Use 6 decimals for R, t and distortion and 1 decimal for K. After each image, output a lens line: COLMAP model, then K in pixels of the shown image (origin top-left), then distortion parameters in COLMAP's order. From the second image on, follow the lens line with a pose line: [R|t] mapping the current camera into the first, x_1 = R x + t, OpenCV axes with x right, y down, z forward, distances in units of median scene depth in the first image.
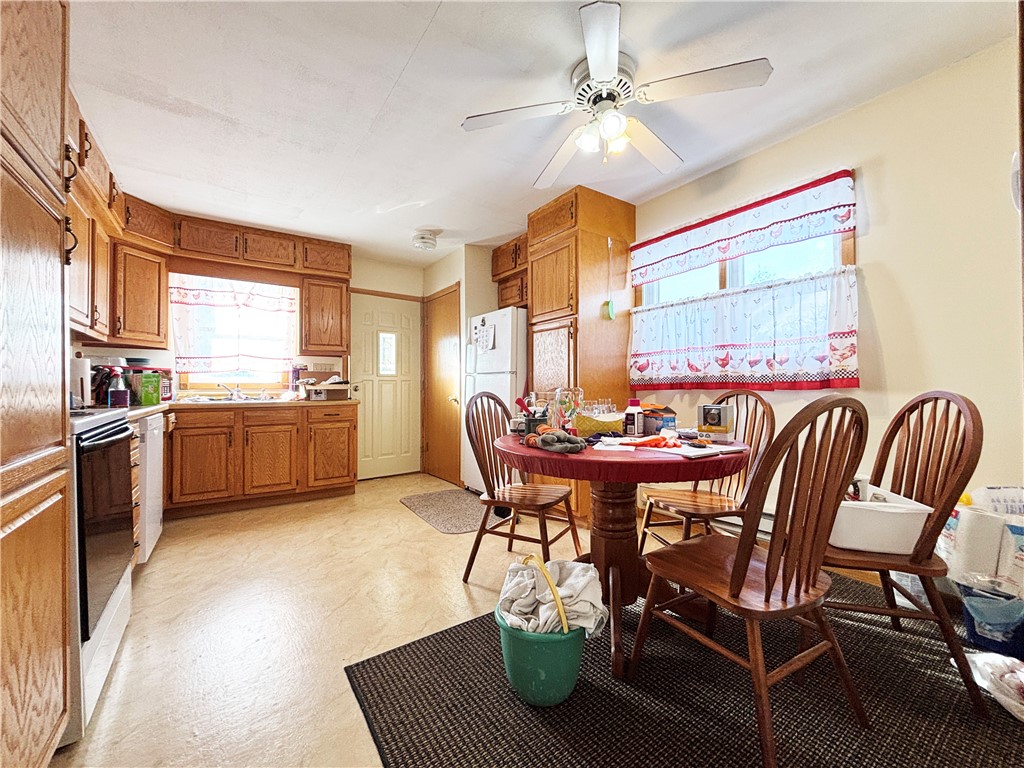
lens RADIAL K [[413.8, 0, 512.0], [0, 413.8, 384.0], [0, 0, 1]] dist [-0.000493, 0.000005]
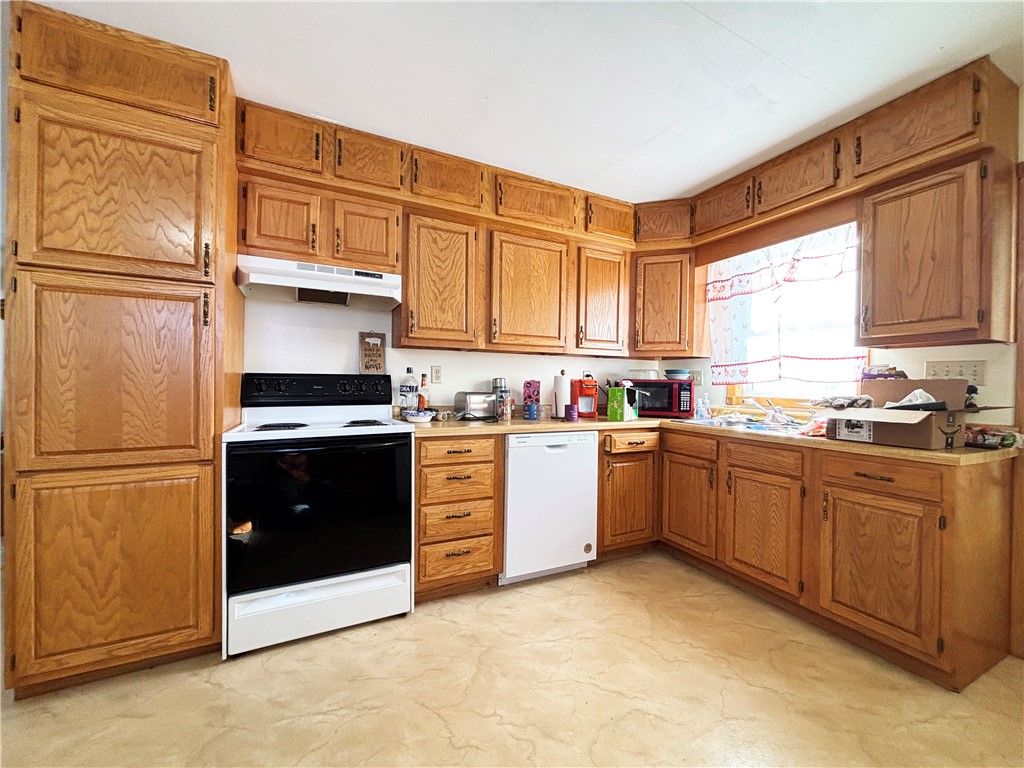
lens RADIAL K [[413.8, 0, 512.0], [0, 413.8, 384.0], [0, 0, 1]] dist [-0.000493, 0.000005]
pose [[-0.140477, 0.005723, -0.990067, 0.074769], [-0.000081, 0.999983, 0.005792, -0.033194], [0.990084, 0.000894, -0.140474, 0.738208]]
